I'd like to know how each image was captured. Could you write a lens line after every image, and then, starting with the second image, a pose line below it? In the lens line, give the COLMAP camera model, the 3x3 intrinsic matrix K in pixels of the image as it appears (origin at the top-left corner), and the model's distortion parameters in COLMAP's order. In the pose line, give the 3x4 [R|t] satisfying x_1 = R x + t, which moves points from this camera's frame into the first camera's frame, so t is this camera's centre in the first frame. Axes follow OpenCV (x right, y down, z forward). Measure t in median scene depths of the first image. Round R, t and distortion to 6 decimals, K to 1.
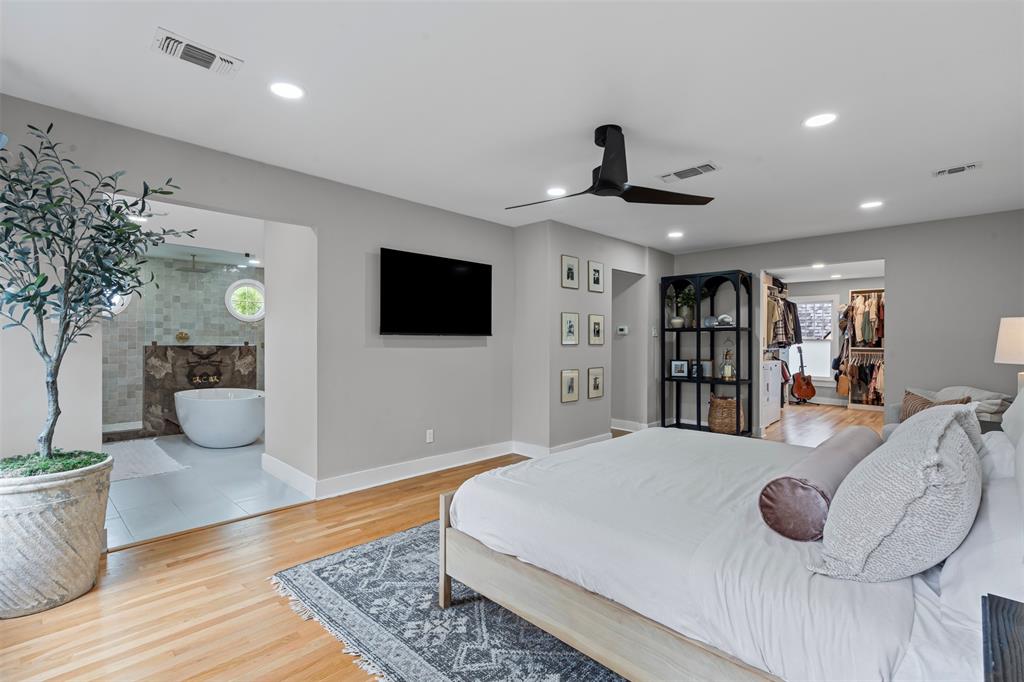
lens RADIAL K [[465.8, 0, 514.0], [0, 465.8, 339.2], [0, 0, 1]] dist [-0.001644, 0.000853]
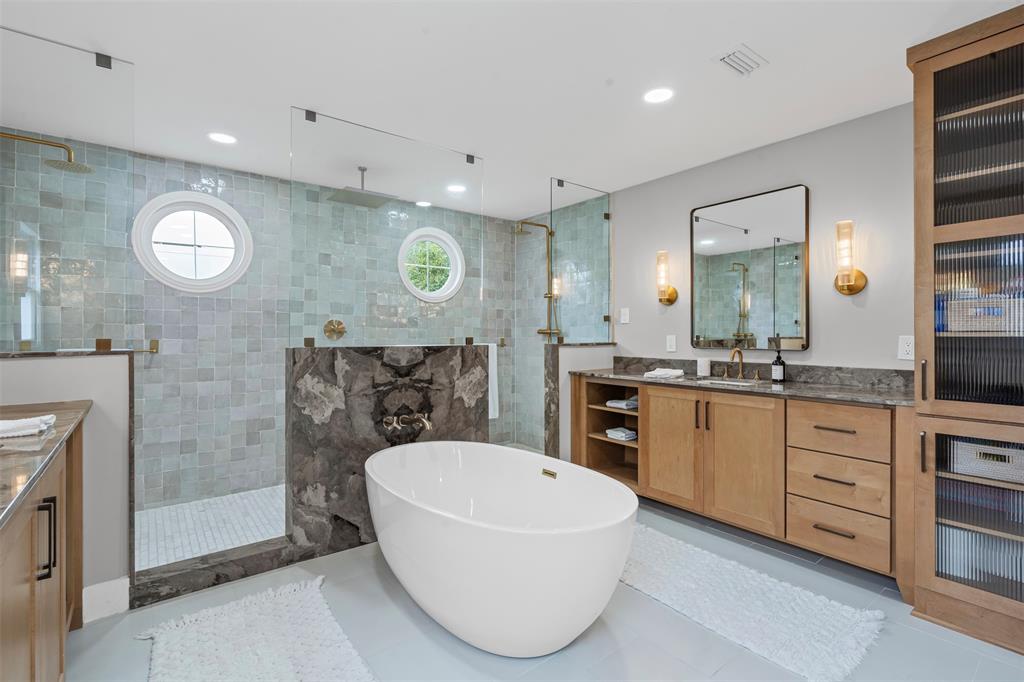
lens RADIAL K [[465.8, 0, 511.1], [0, 465.8, 335.8], [0, 0, 1]] dist [-0.001644, 0.000853]
pose [[0.989631, -0.002851, -0.143607, -0.459656], [0.003739, 0.999975, 0.005918, 0.000731], [0.143587, -0.006394, 0.989617, 0.523671]]
